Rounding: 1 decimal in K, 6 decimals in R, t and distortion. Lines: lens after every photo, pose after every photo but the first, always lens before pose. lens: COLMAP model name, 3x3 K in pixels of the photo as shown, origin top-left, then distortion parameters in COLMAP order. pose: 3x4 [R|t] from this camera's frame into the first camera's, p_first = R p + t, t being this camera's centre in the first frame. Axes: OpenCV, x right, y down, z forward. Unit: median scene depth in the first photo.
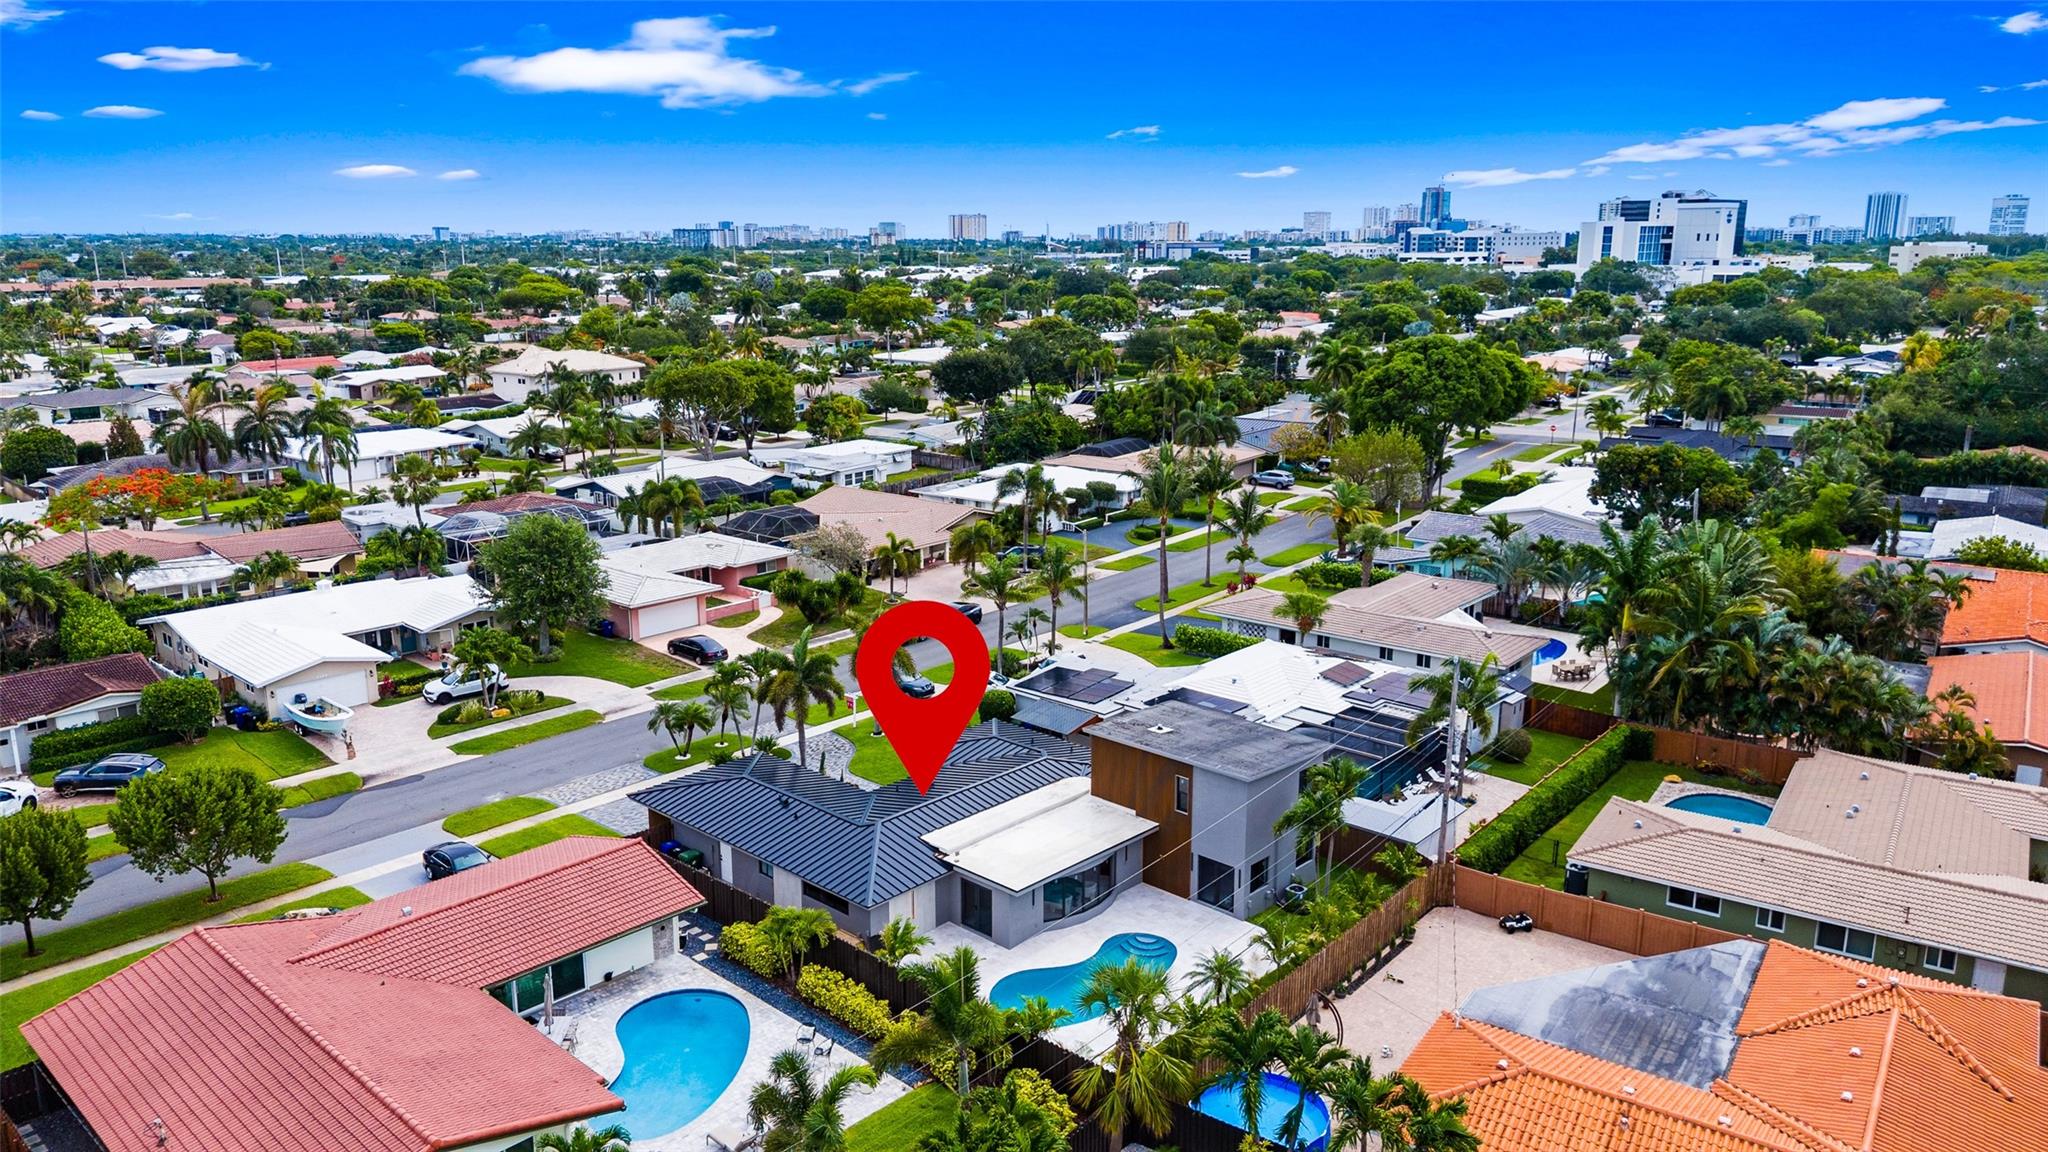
lens RADIAL K [[1440.8, 0, 1018.6], [0, 1440.8, 578.6], [0, 0, 1]] dist [0.055455, -0.061594]
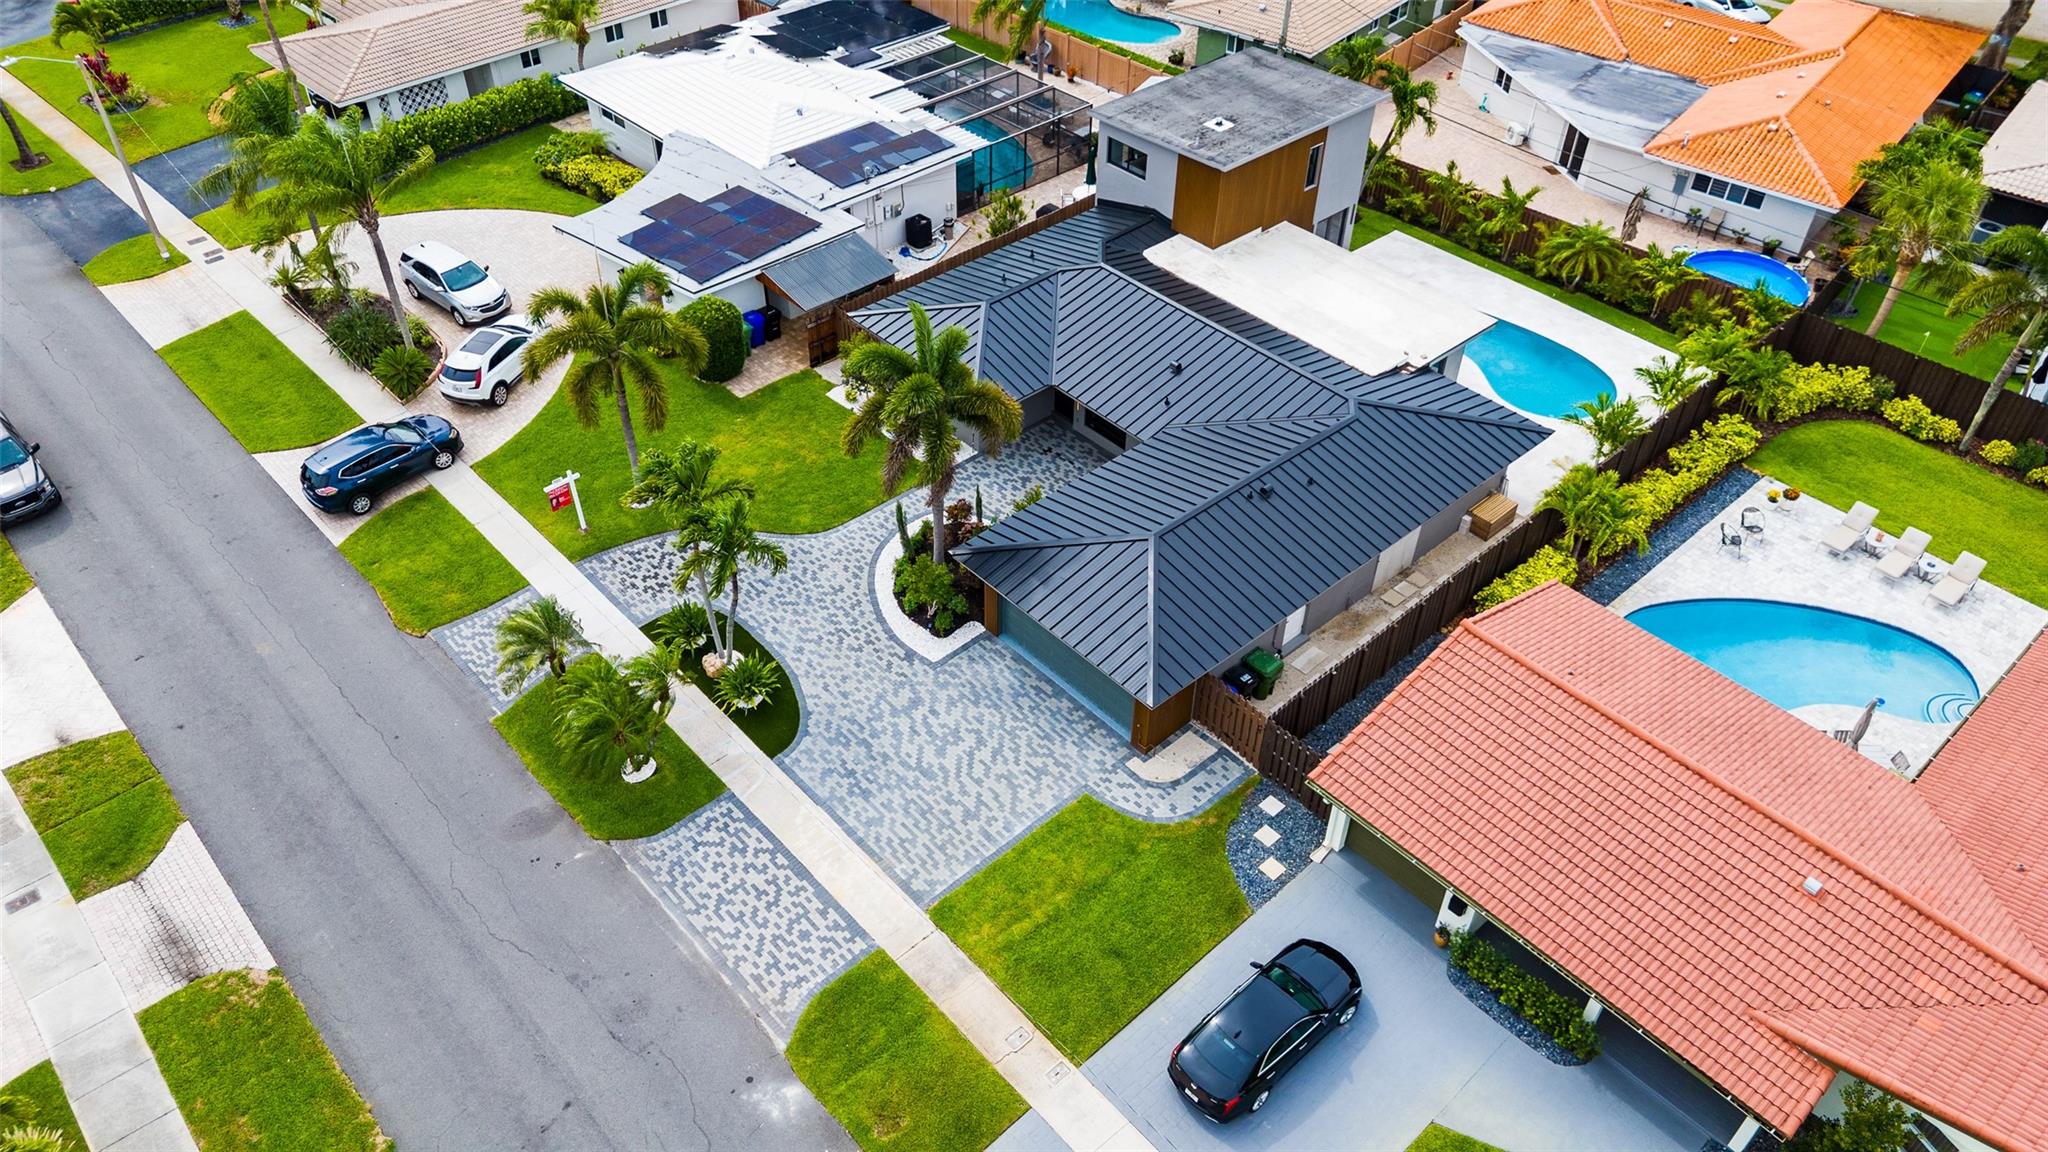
lens RADIAL K [[1440.8, 0, 1018.6], [0, 1440.8, 578.6], [0, 0, 1]] dist [0.055455, -0.061594]
pose [[0.082656, -0.655594, 0.750576, -0.503695], [0.221609, 0.746387, 0.627531, -0.172893], [-0.971626, 0.114465, 0.206979, 0.749989]]
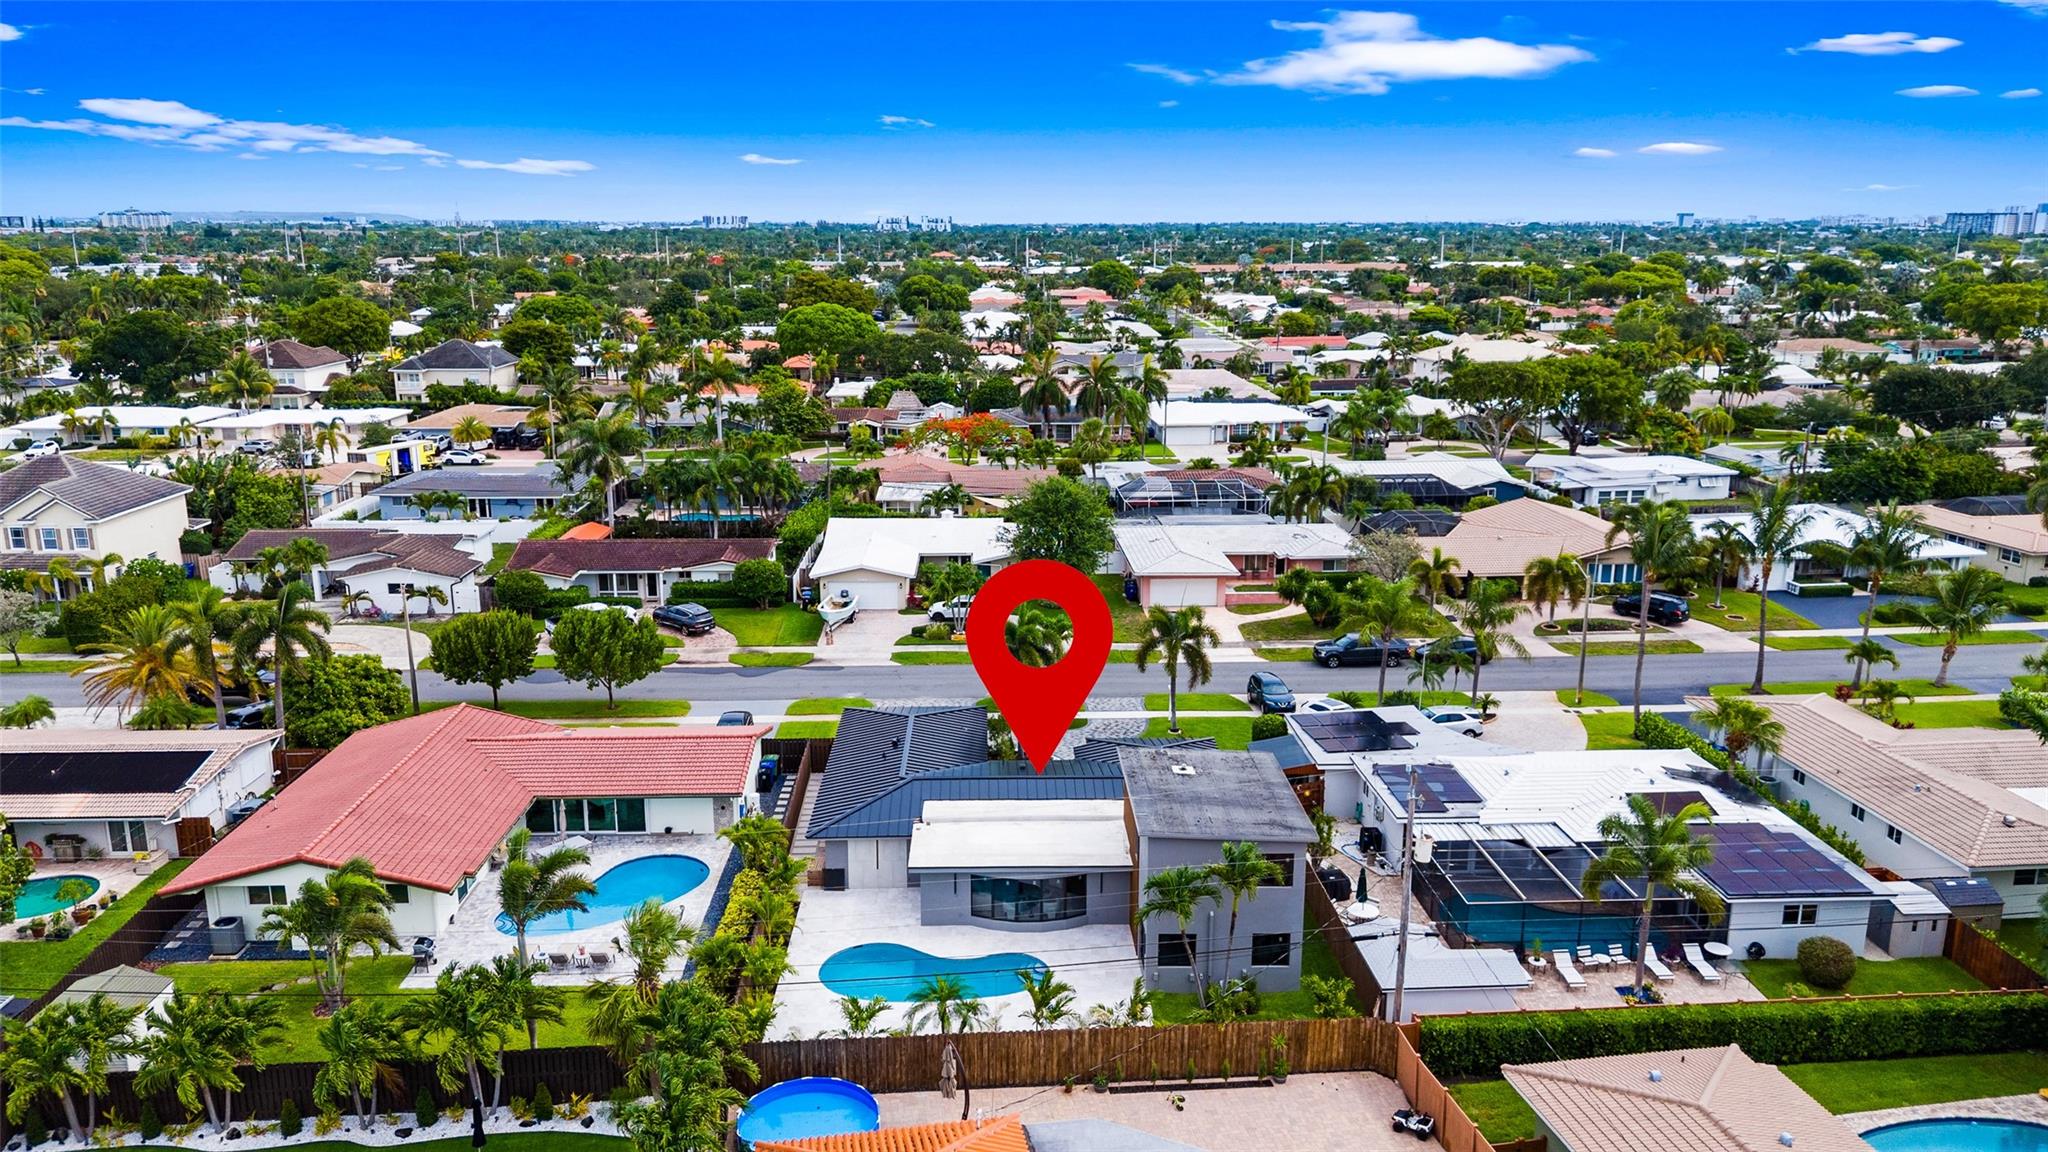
lens RADIAL K [[1467.4, 0, 1024.0], [0, 1467.4, 576.0], [0, 0, 1]] dist [0.068343, -0.059775]
pose [[0.703412, 0.168993, -0.690401, 0.497496], [-0.167602, 0.983370, 0.069945, -0.048213], [0.690740, 0.066513, 0.720038, 0.198793]]
